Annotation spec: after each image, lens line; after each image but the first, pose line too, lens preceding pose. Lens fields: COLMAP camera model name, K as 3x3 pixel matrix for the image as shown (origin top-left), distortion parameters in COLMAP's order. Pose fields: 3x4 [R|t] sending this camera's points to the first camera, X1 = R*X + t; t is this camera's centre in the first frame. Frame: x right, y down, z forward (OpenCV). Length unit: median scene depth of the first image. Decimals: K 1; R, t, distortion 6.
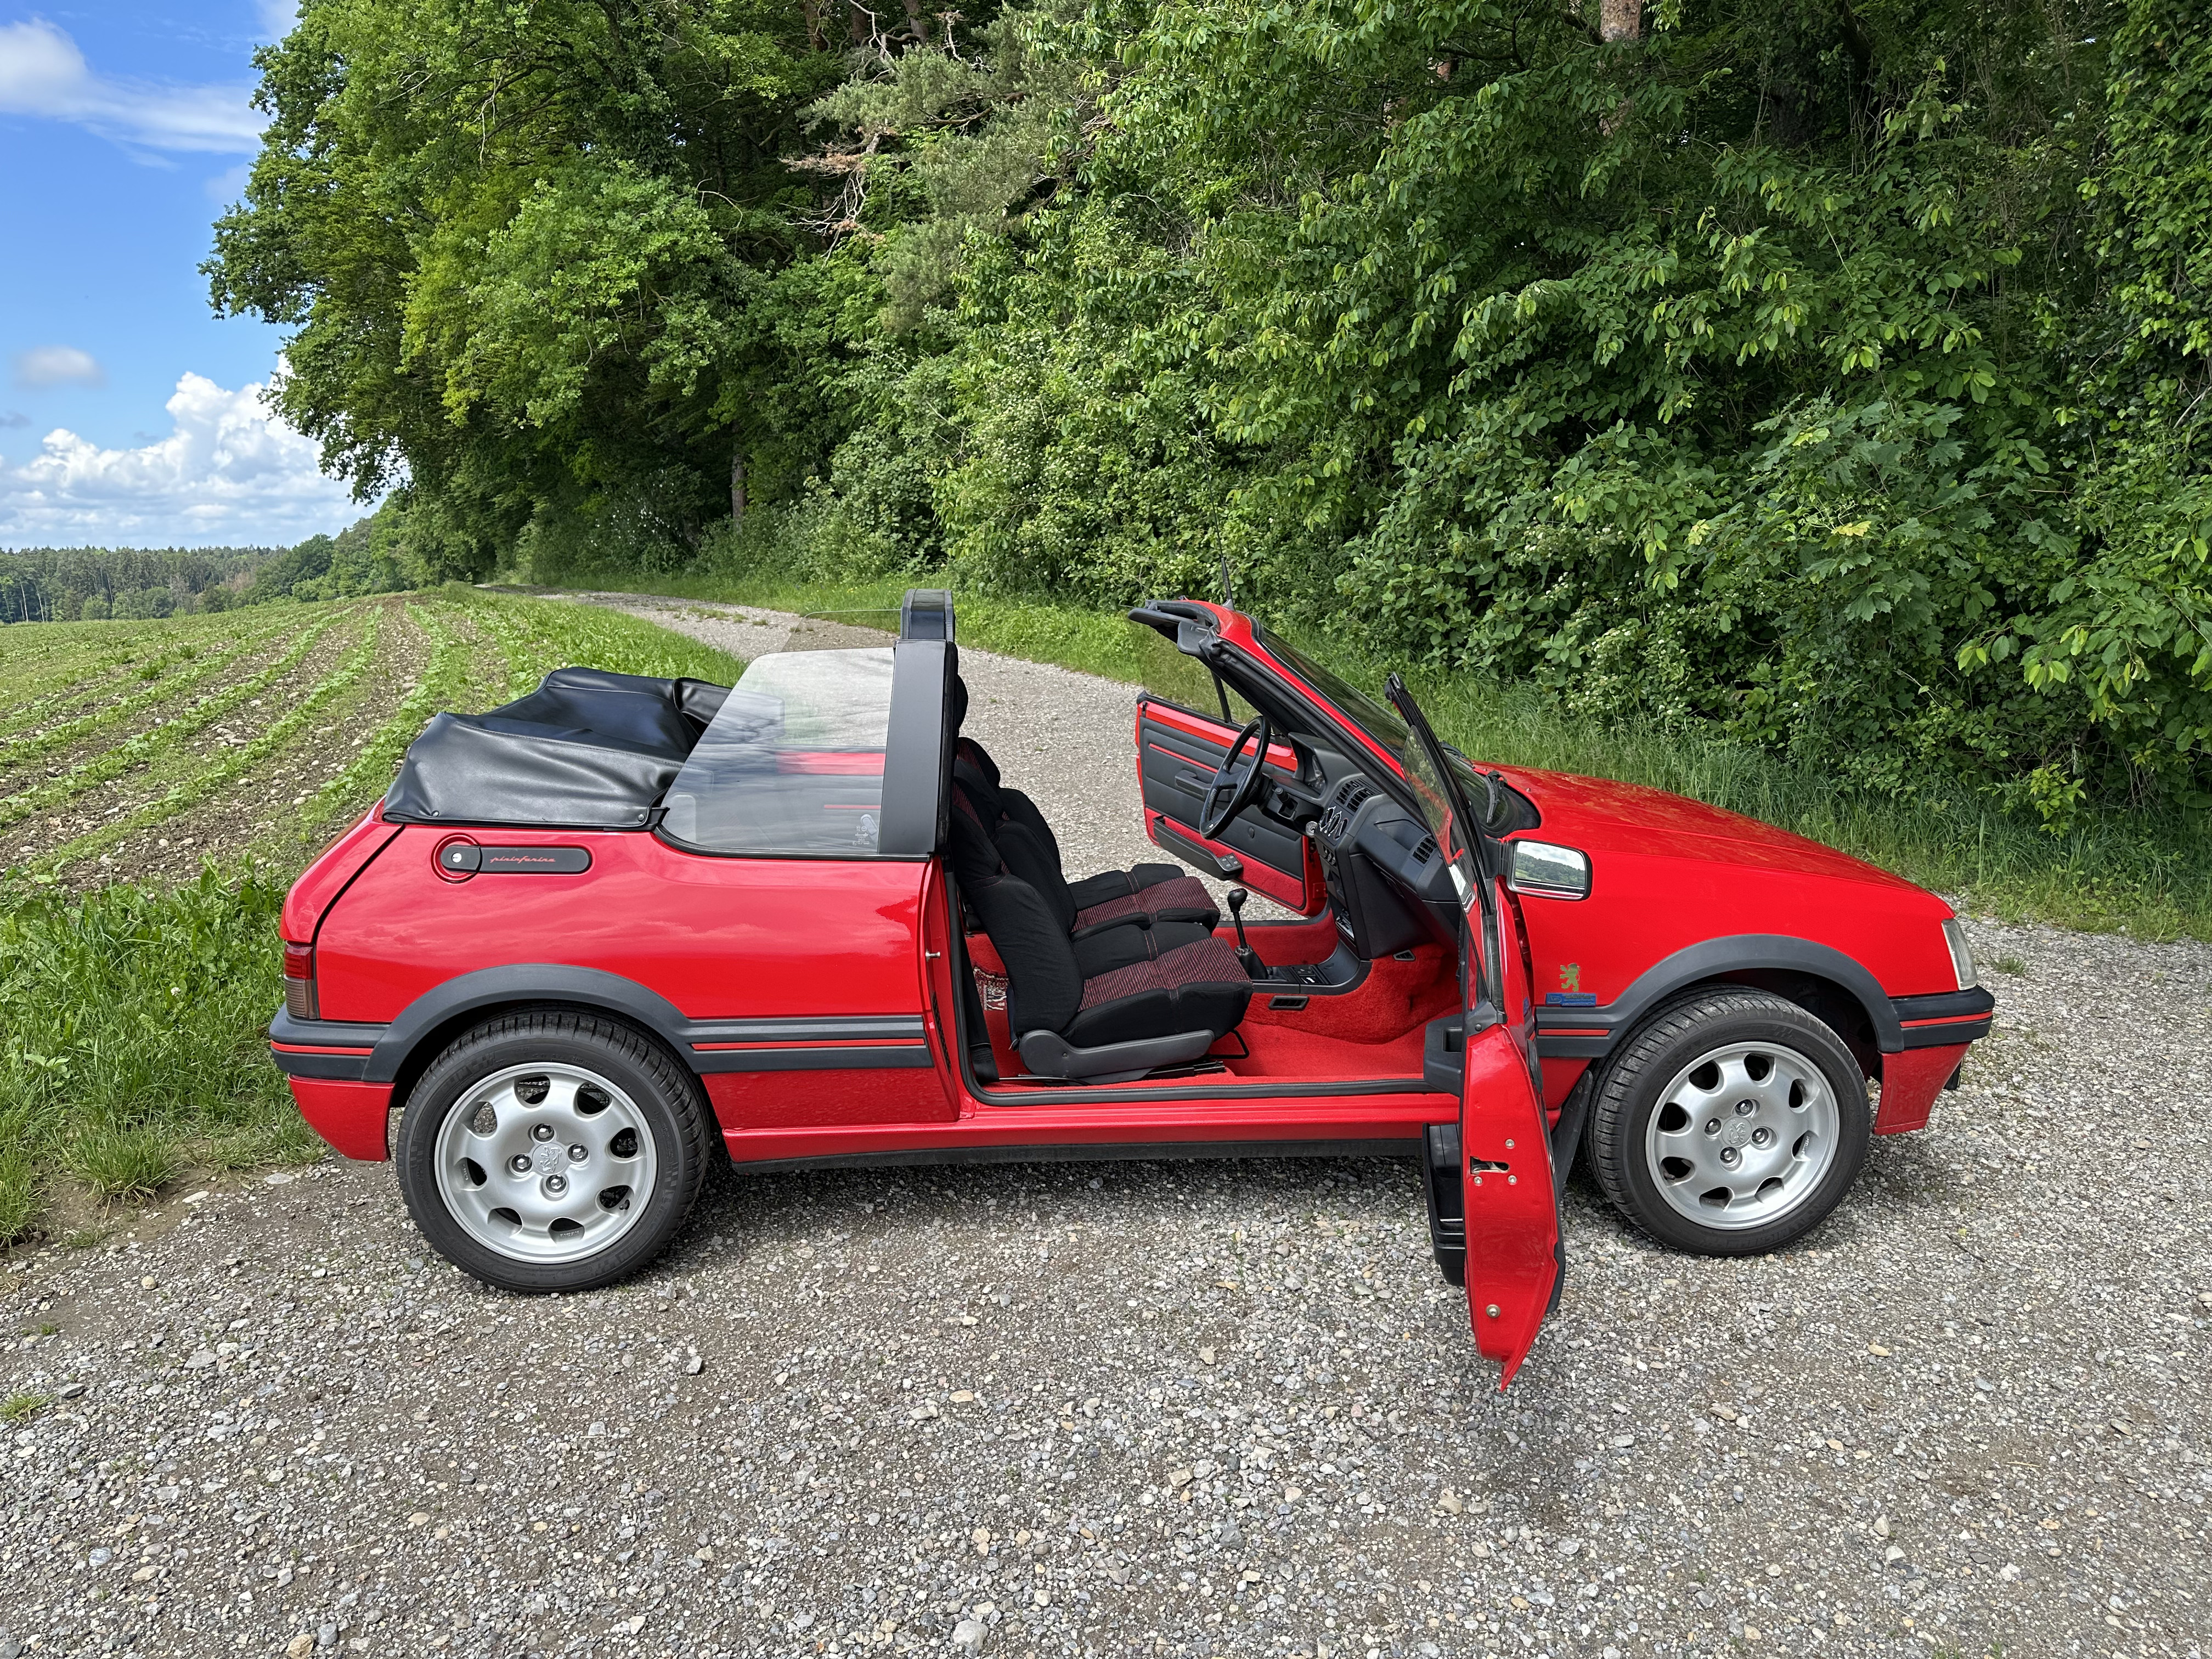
lens RADIAL K [[1541.8, 0, 1102.5], [0, 1541.8, 871.7], [0, 0, 1]] dist [0.091185, -0.134179]
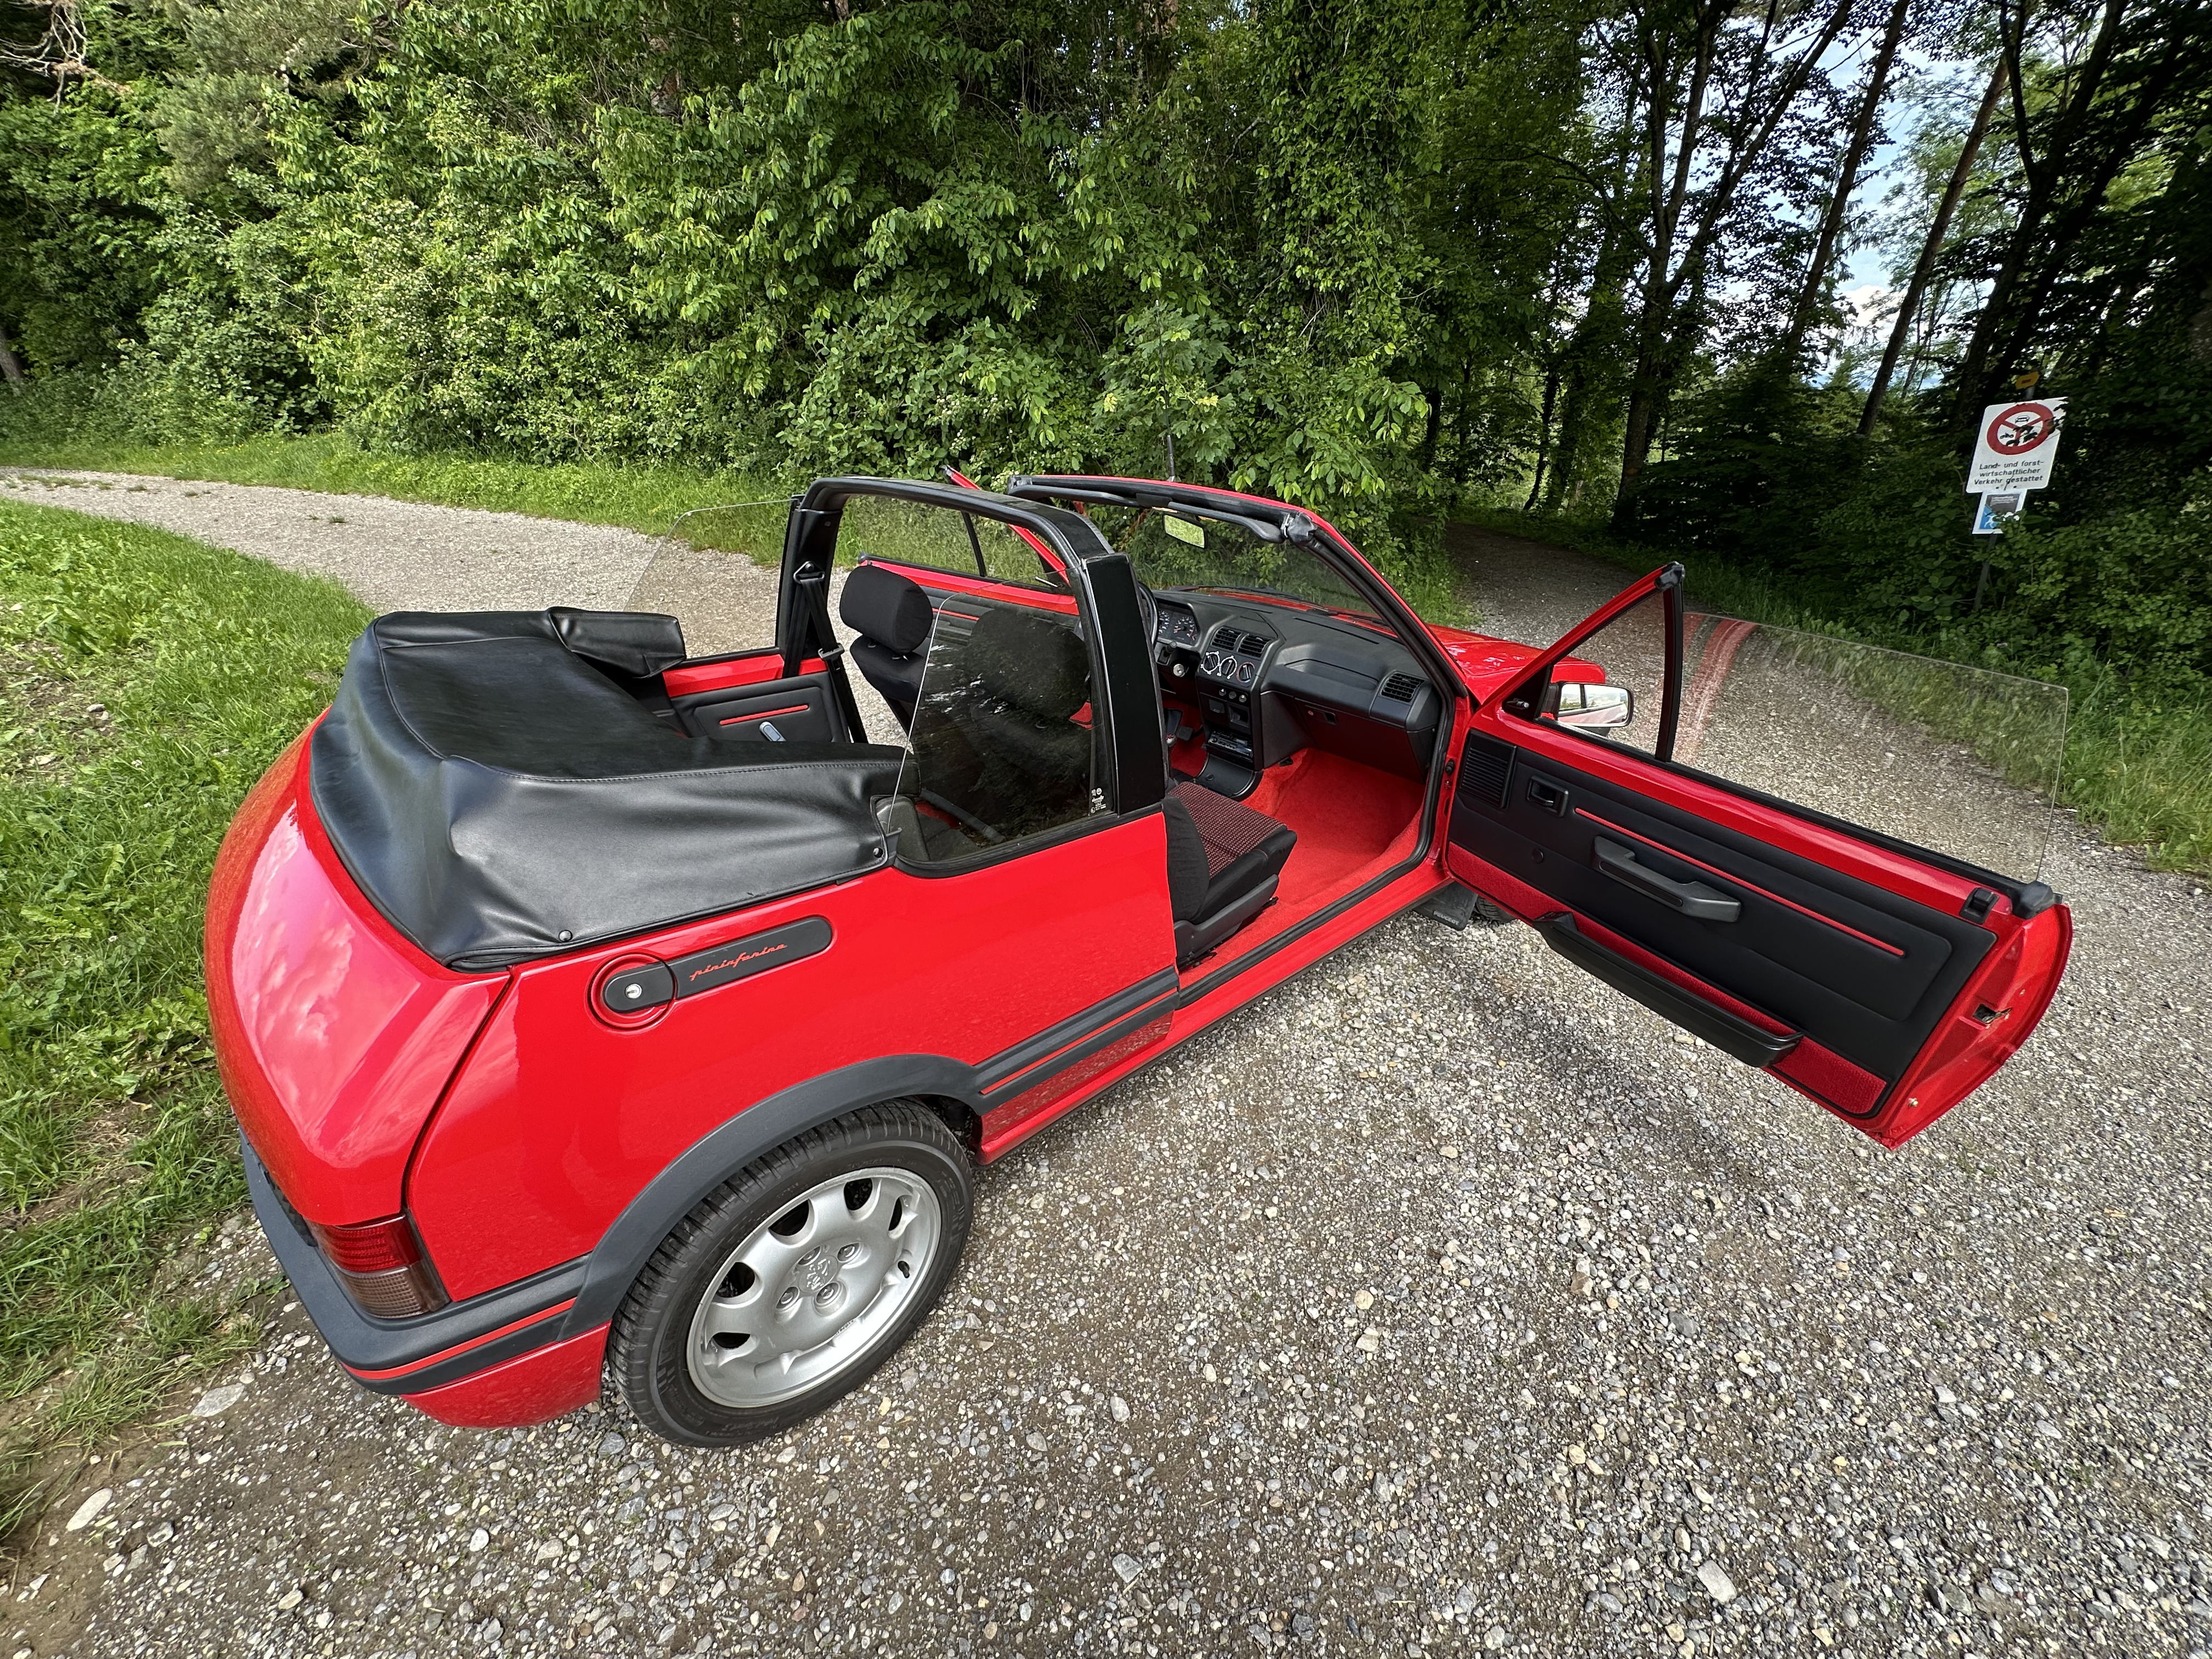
lens RADIAL K [[884.6, 0, 1109.4], [0, 884.6, 839.2], [0, 0, 1]] dist [-0.003037, -0.000054]
pose [[0.809524, -0.260035, 0.526357, -0.137961], [0.121461, 0.951343, 0.283186, -0.046191], [-0.574384, -0.165314, 0.801719, 0.195751]]
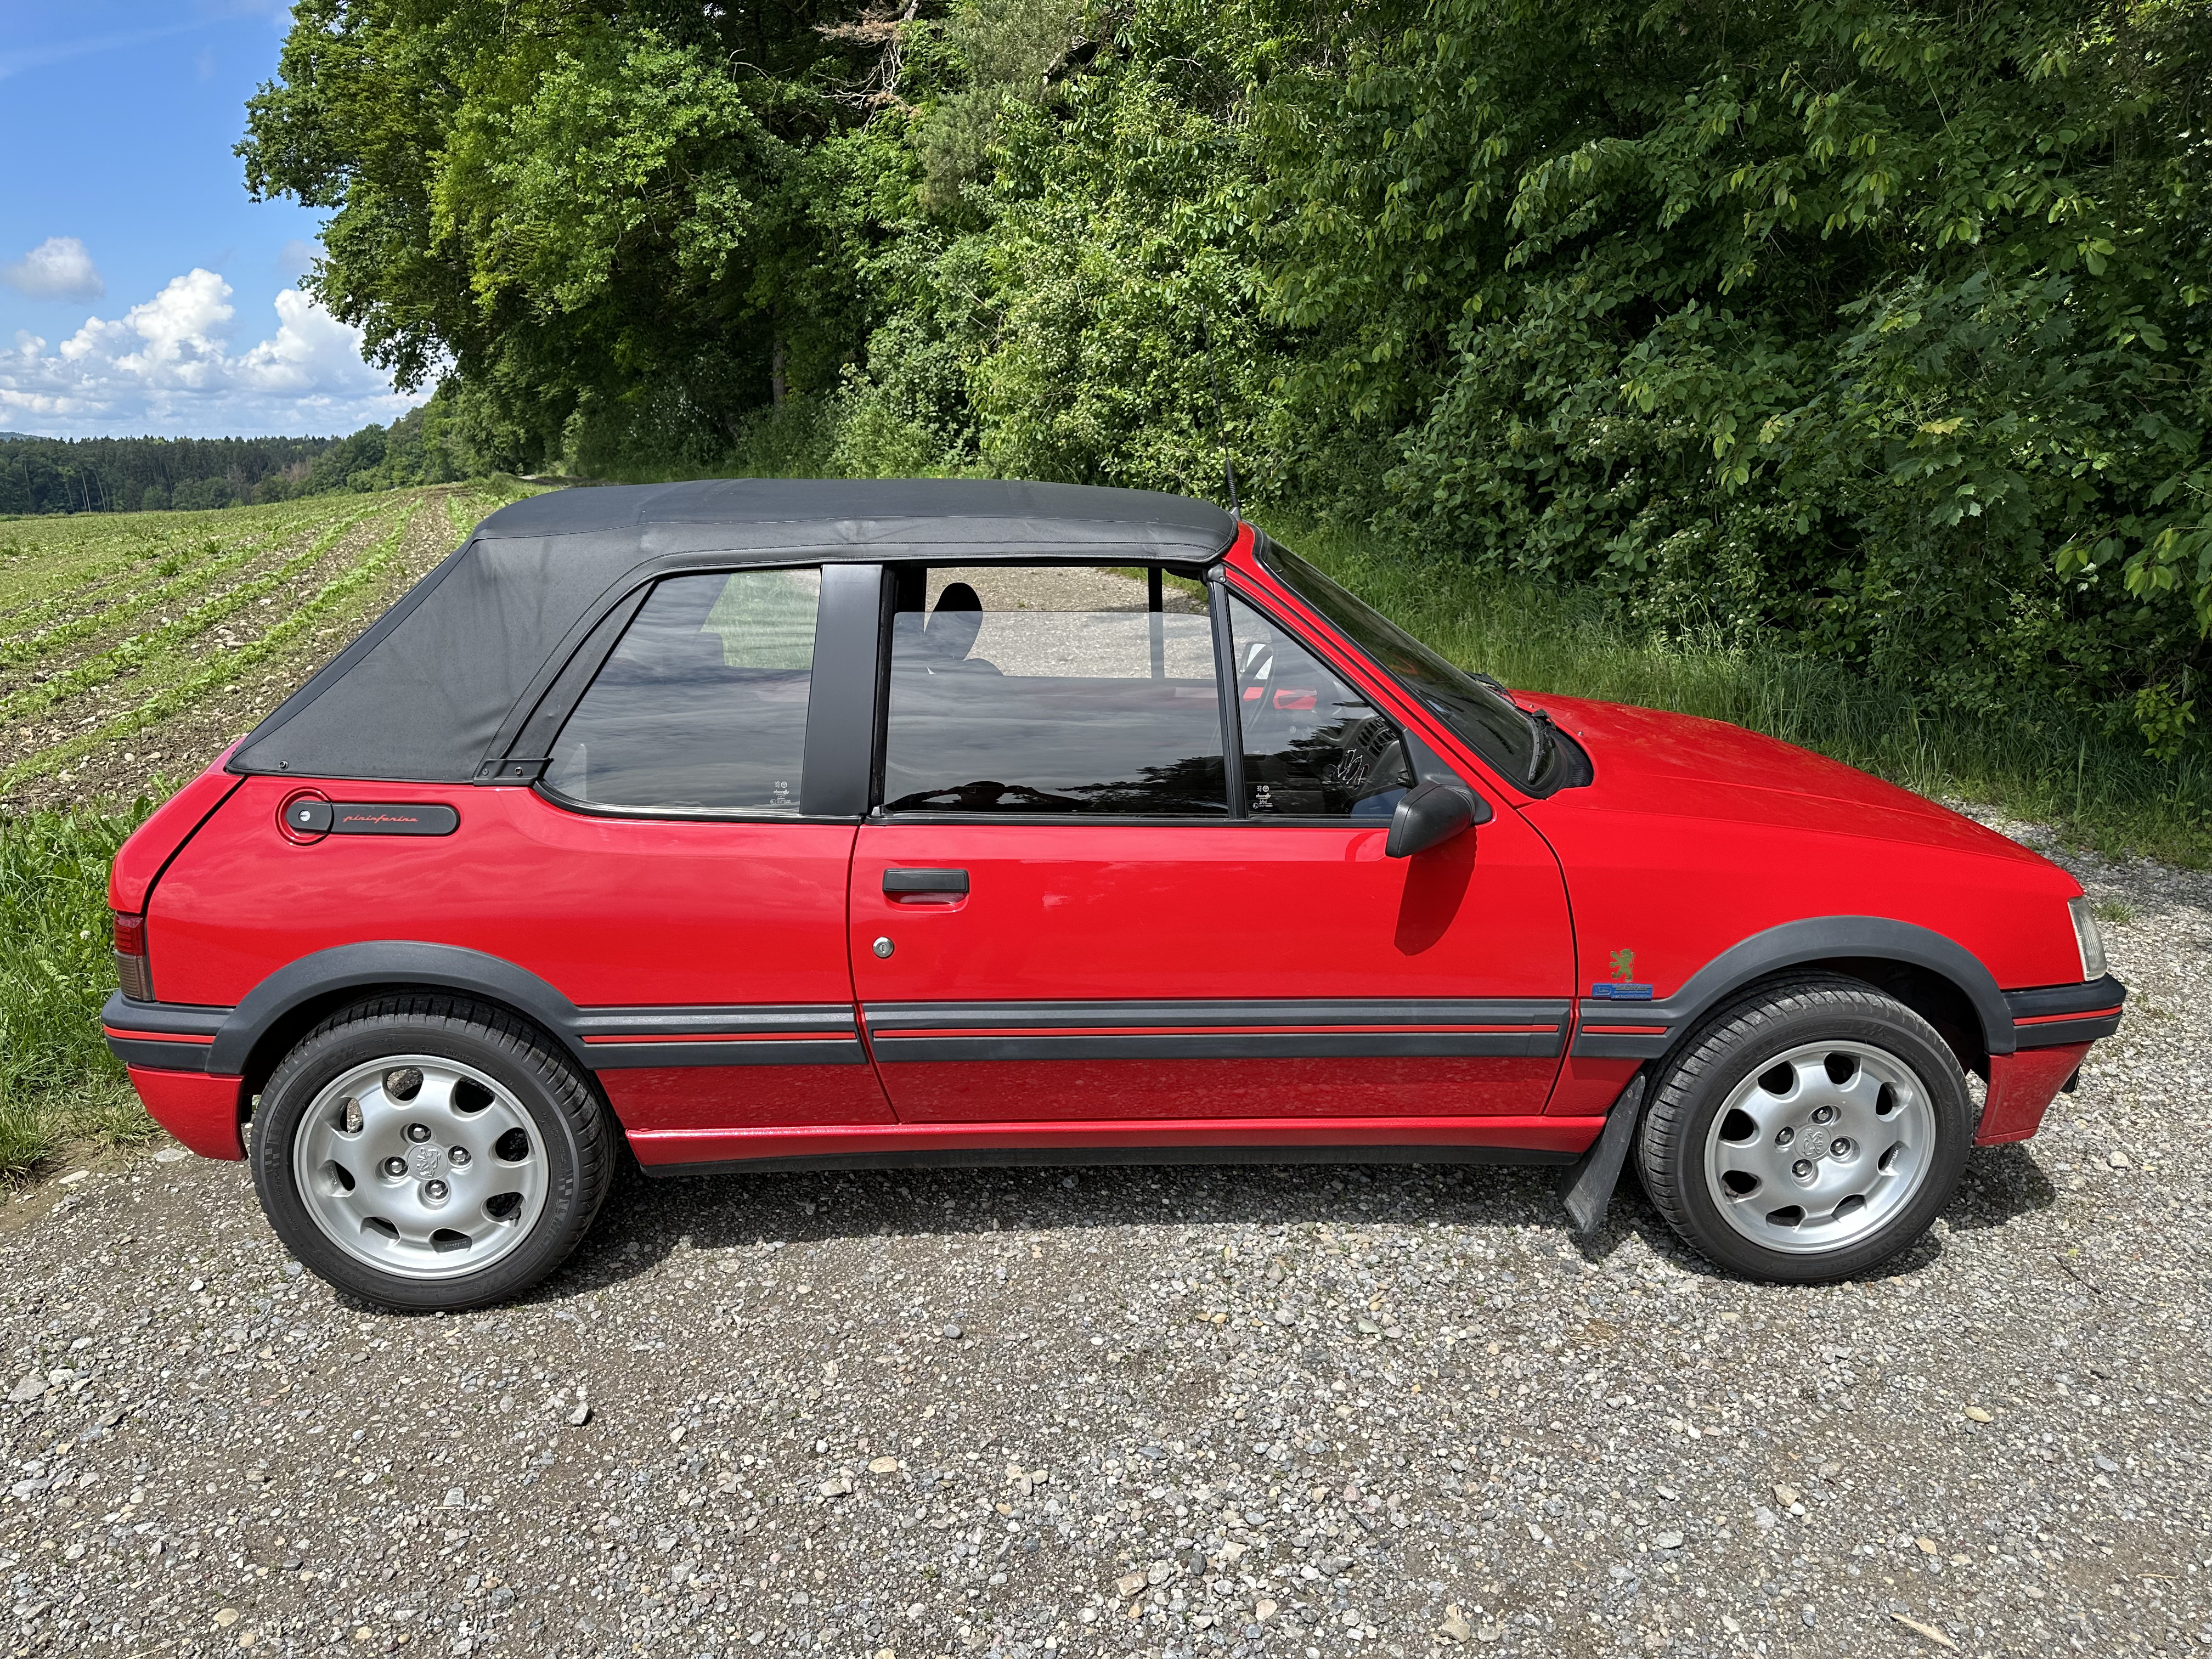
lens RADIAL K [[1553.6, 0, 1104.3], [0, 1553.6, 862.3], [0, 0, 1]] dist [0.047121, -0.056428]
pose [[0.999483, 0.009101, -0.030839, 0.015546], [-0.007241, 0.998178, 0.059902, -0.012382], [0.031328, -0.059647, 0.997728, 0.051008]]
